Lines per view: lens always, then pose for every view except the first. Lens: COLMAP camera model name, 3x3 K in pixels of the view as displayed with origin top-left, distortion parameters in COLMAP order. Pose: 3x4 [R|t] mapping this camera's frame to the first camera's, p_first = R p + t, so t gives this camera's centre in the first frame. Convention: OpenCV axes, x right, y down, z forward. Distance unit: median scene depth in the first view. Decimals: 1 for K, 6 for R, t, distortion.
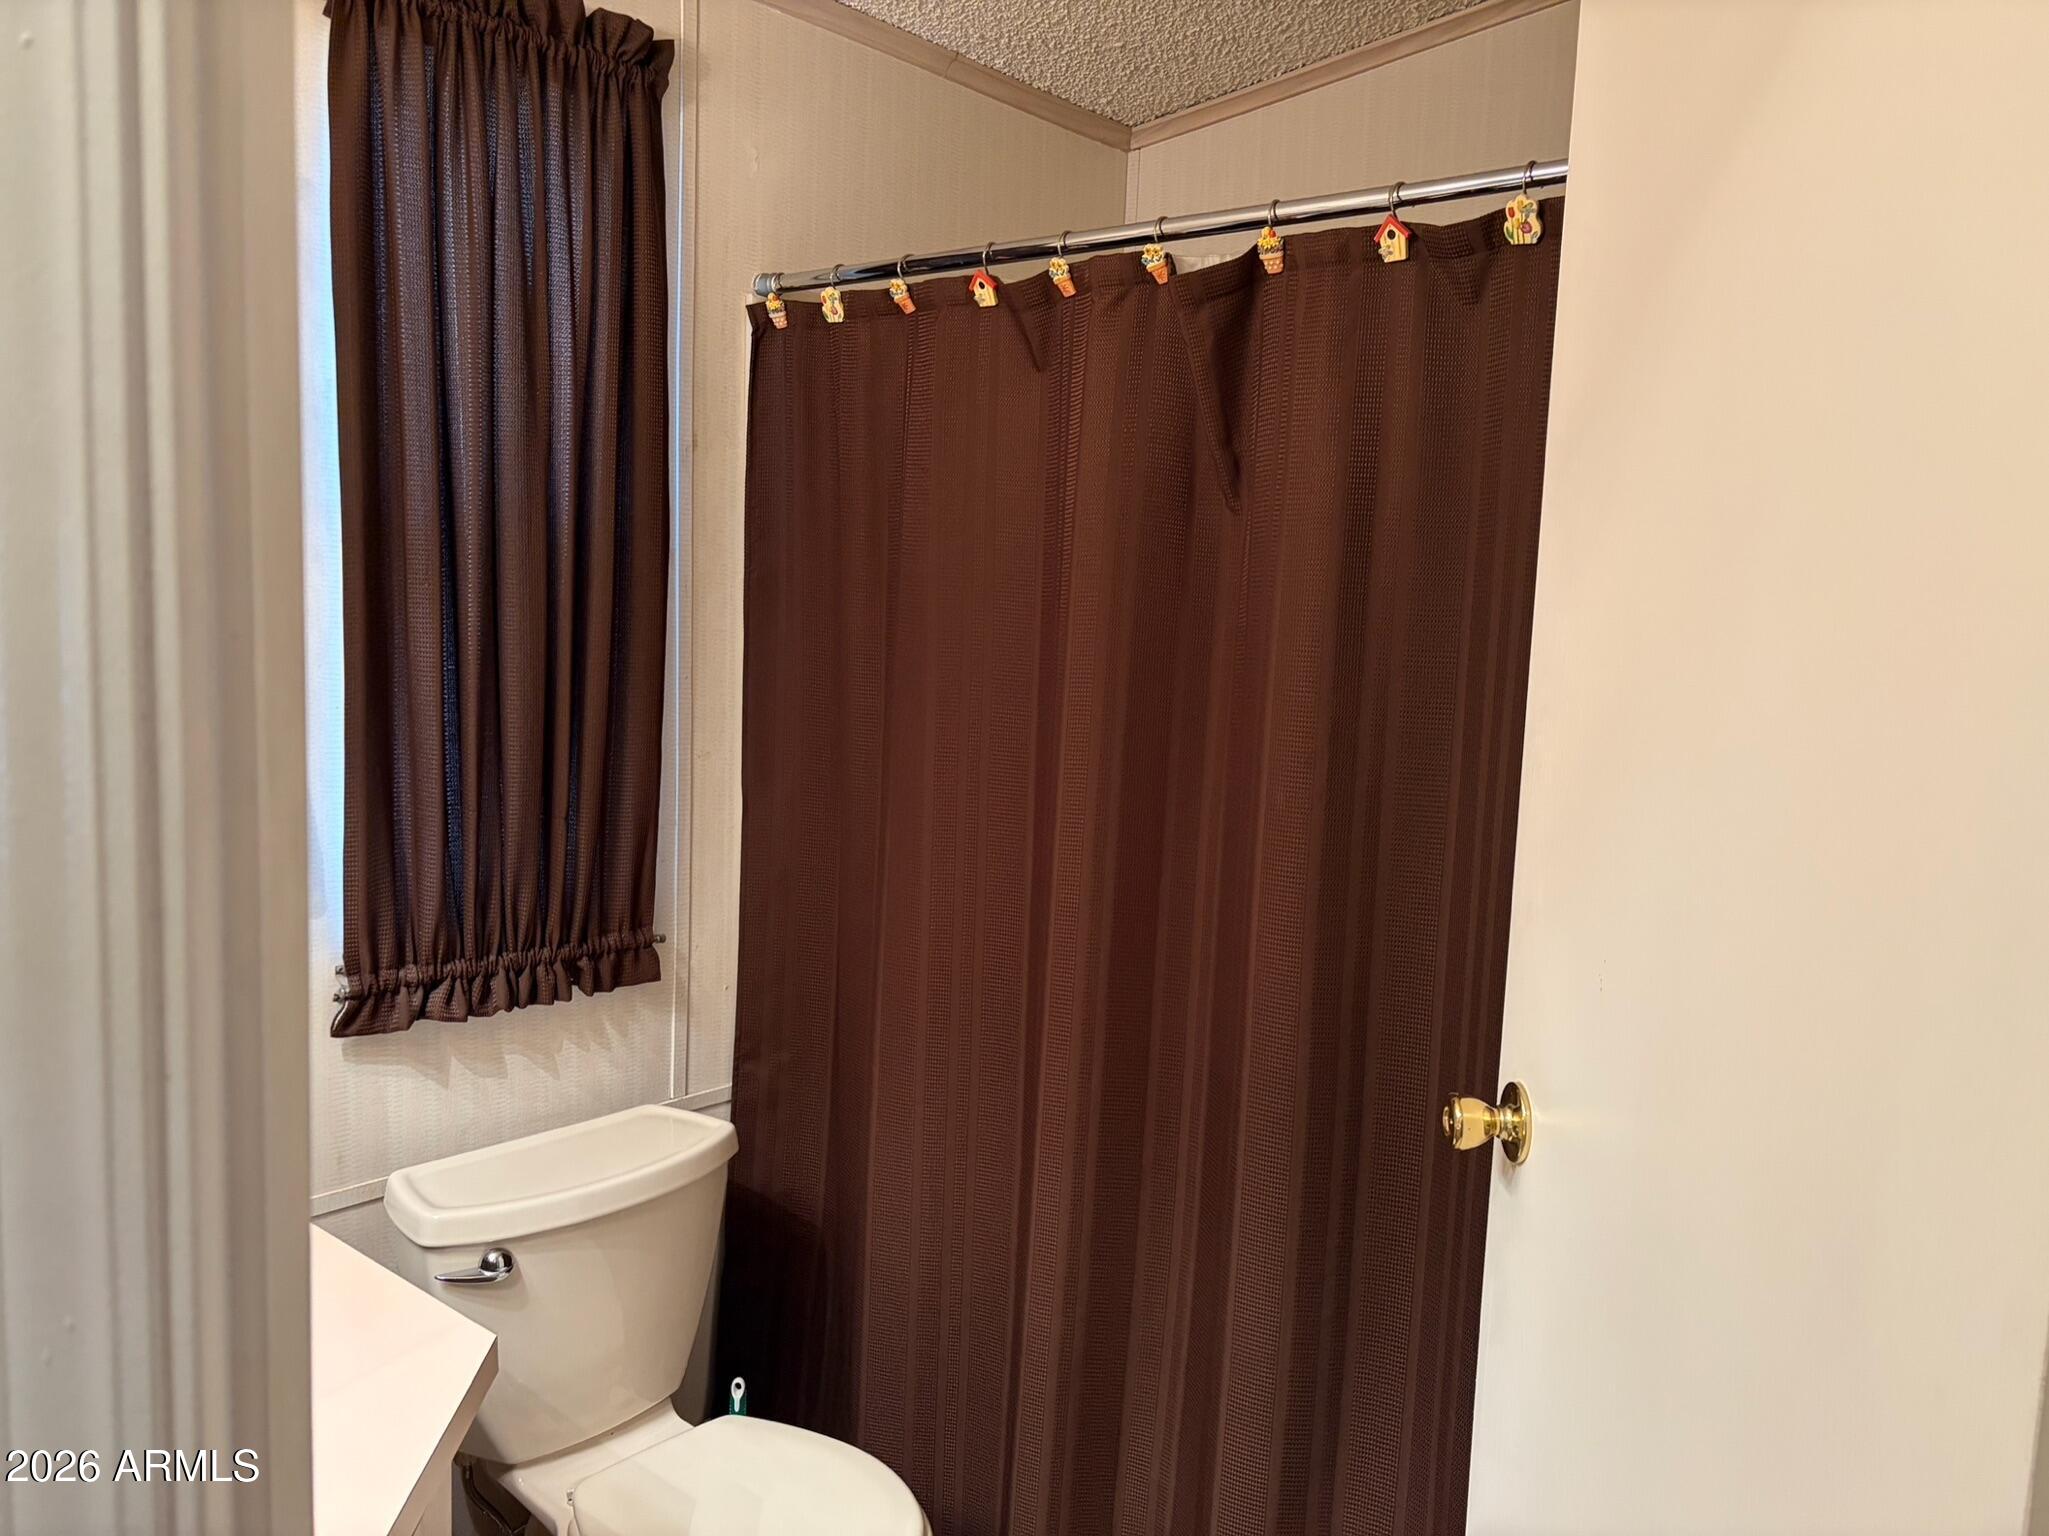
lens RADIAL K [[1564.2, 0, 1024.5], [0, 1564.2, 768.0], [0, 0, 1]] dist [0.005996, -0.001602]
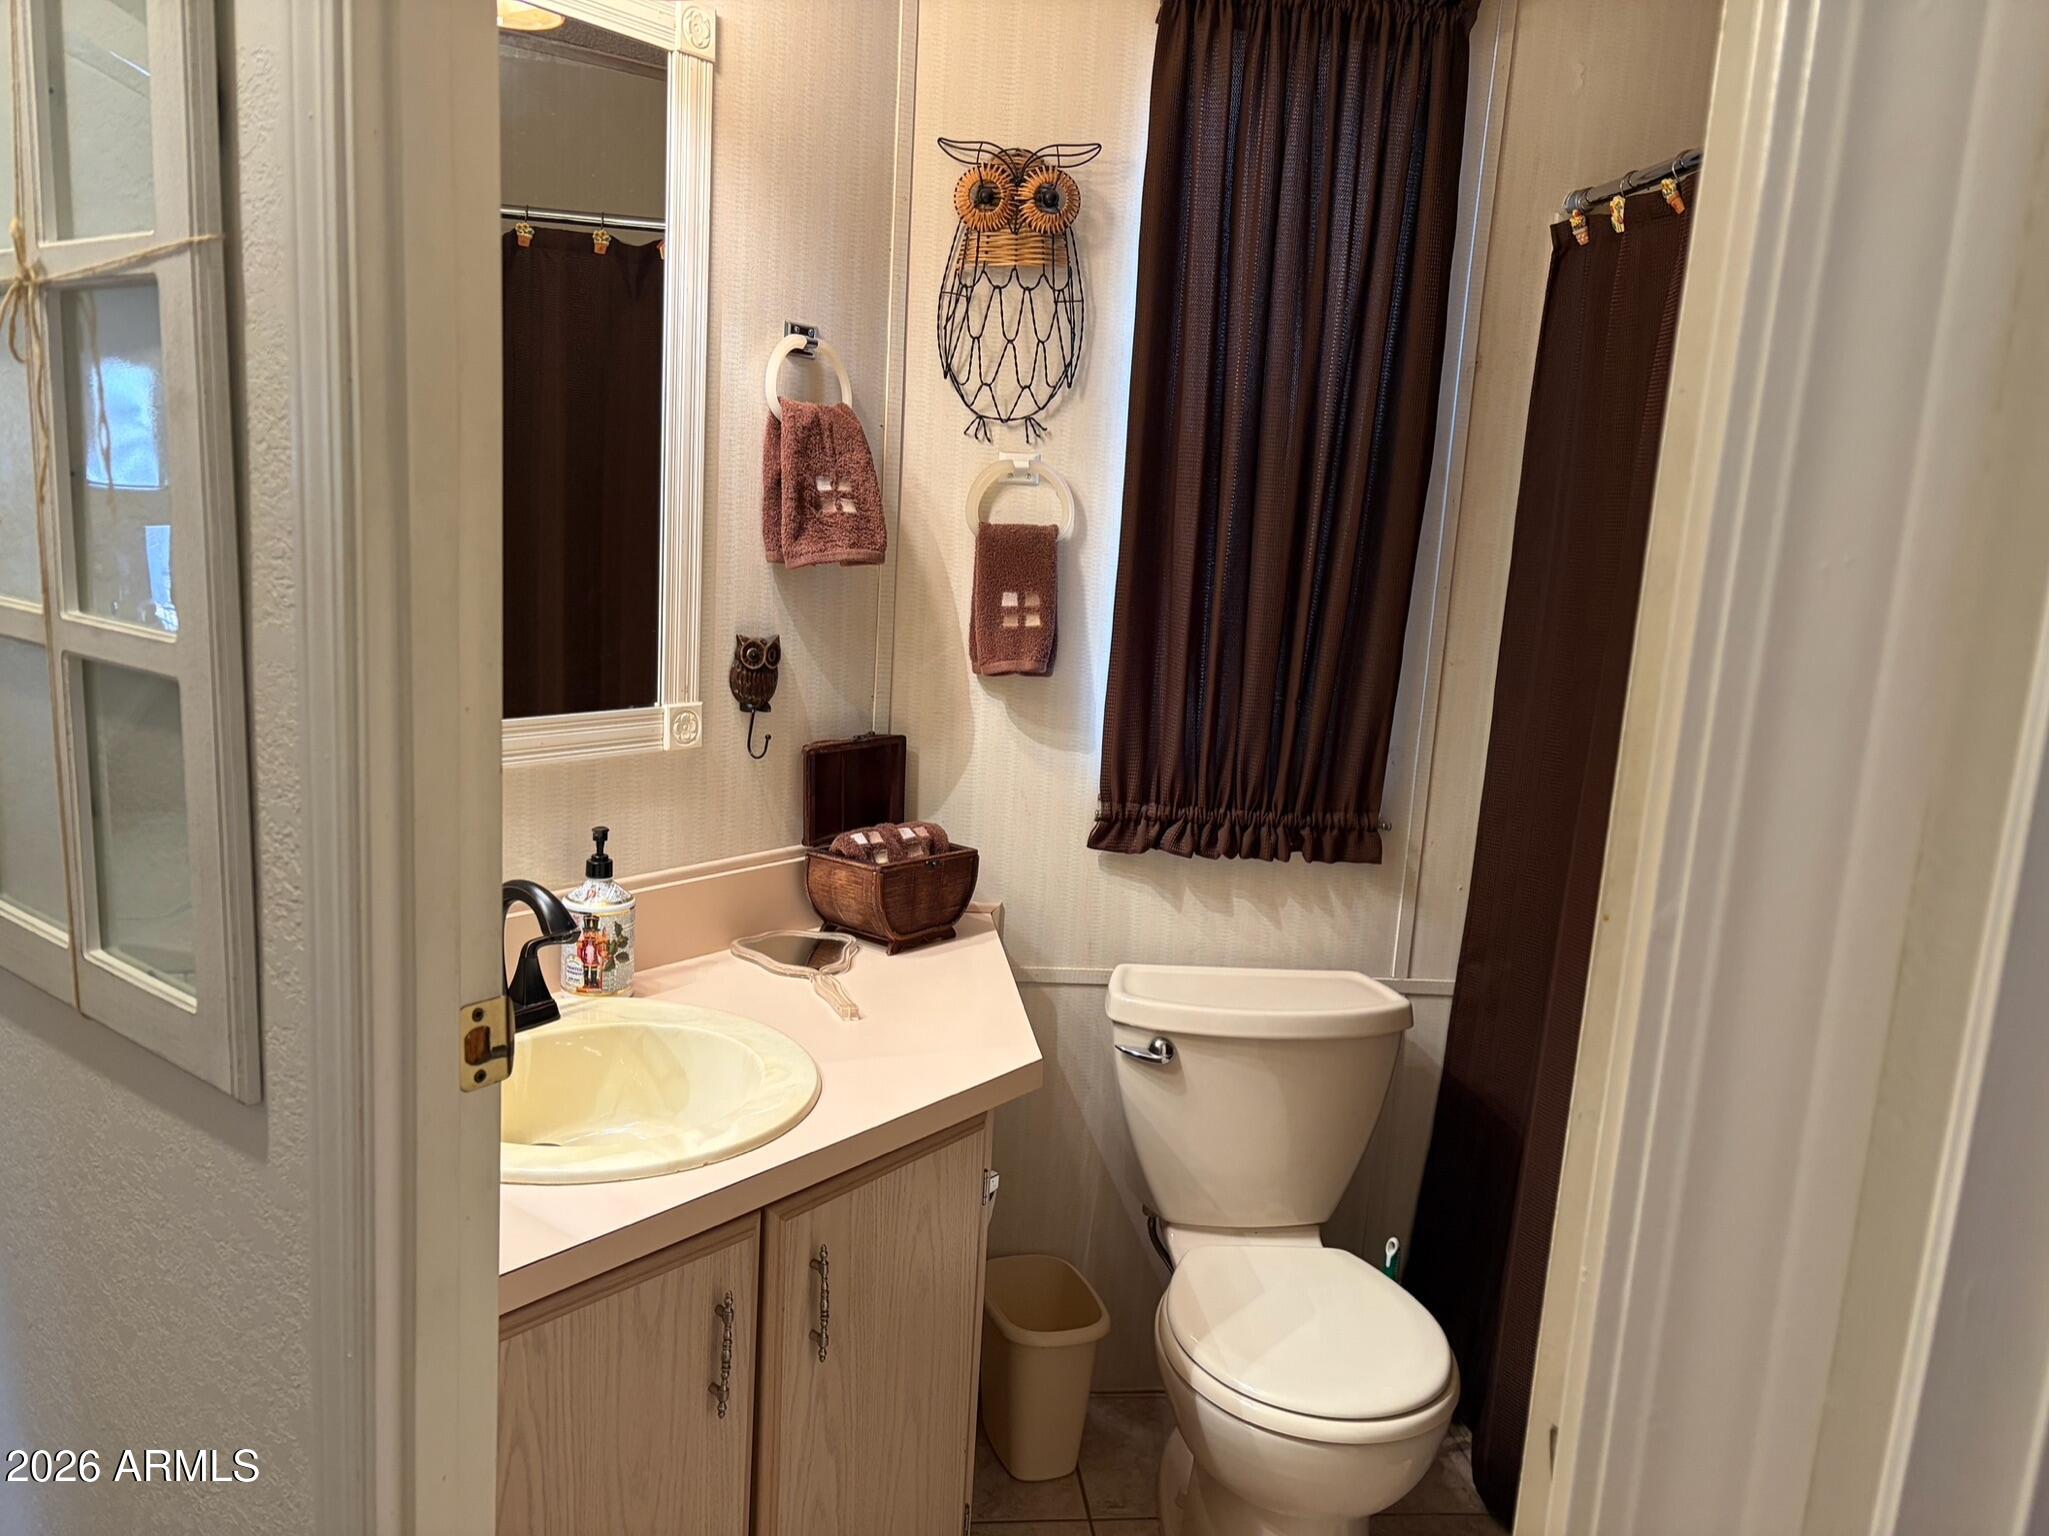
lens RADIAL K [[1573.5, 0, 1038.9], [0, 1573.5, 795.1], [0, 0, 1]] dist [0.053511, -0.068778]
pose [[0.718718, 0.131763, -0.682702, 0.365493], [-0.111145, 0.991026, 0.074262, 0.034717], [0.686360, 0.022506, 0.726913, 0.032860]]
